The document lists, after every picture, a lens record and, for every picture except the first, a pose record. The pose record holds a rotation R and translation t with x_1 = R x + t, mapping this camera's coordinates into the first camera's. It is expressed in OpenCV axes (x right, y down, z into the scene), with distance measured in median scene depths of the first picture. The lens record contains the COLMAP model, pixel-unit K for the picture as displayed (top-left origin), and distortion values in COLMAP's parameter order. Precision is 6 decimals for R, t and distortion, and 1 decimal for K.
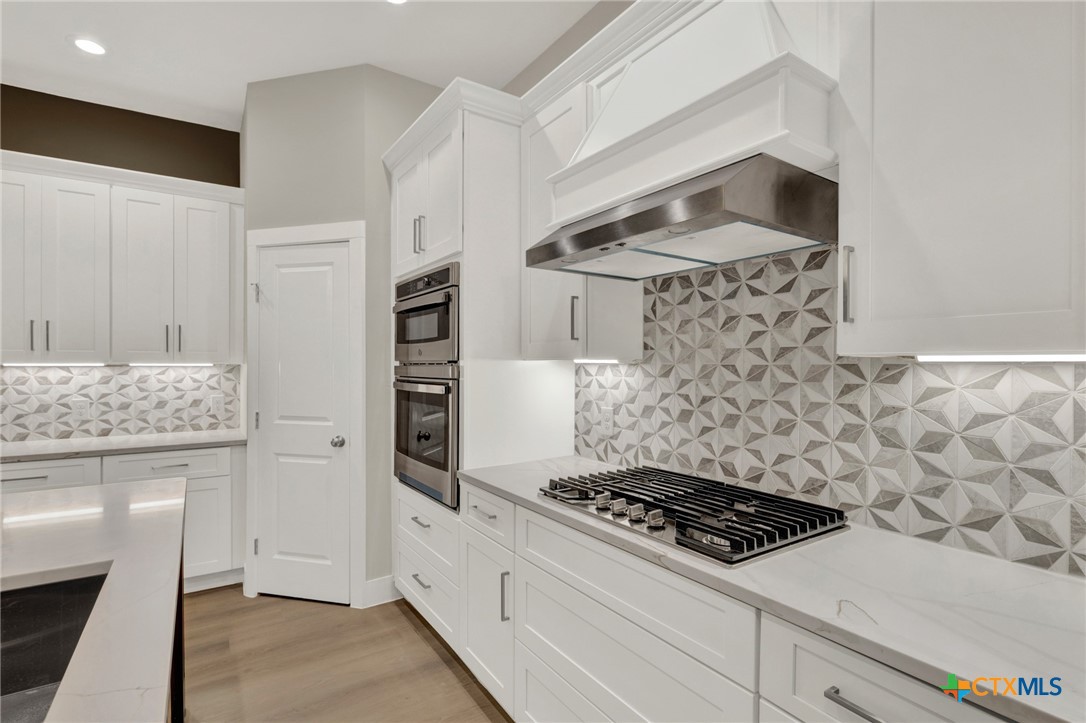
lens RADIAL K [[508.9, 0, 532.6], [0, 508.9, 364.1], [0, 0, 1]] dist [-0.000371, -0.000467]
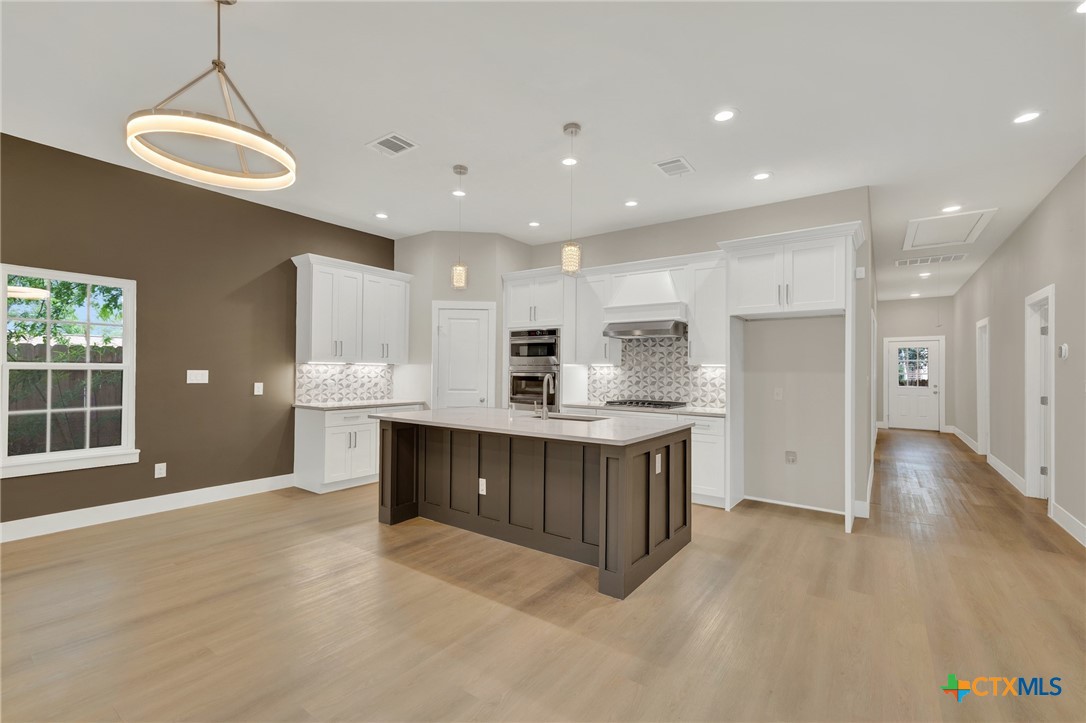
lens RADIAL K [[470.6, 0, 537.8], [0, 470.6, 360.4], [0, 0, 1]] dist [0.011936, 0.000434]
pose [[0.934899, 0.016309, 0.354539, -1.222894], [-0.010330, 0.999771, -0.018750, 0.022960], [-0.354763, 0.013867, 0.934853, -1.404374]]
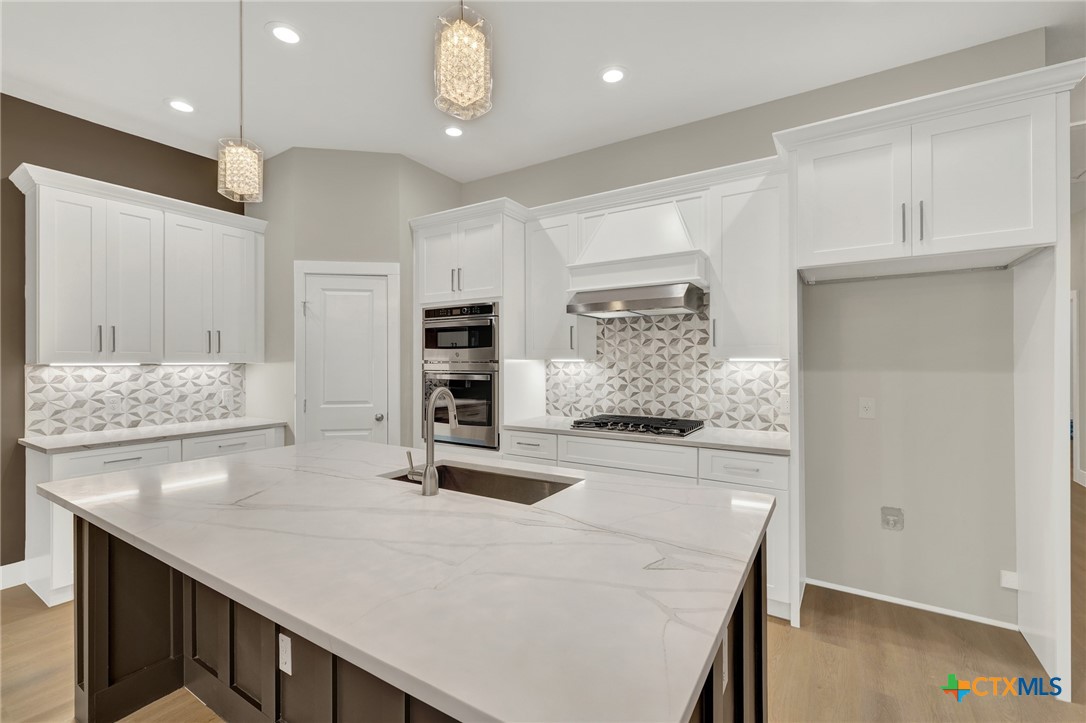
lens RADIAL K [[470.6, 0, 533.2], [0, 470.6, 360.2], [0, 0, 1]] dist [0.011936, 0.000434]
pose [[0.914655, -0.002874, 0.404226, -0.715416], [0.003558, 0.999993, -0.000941, -0.005003], [-0.404220, 0.002299, 0.914659, -0.511969]]
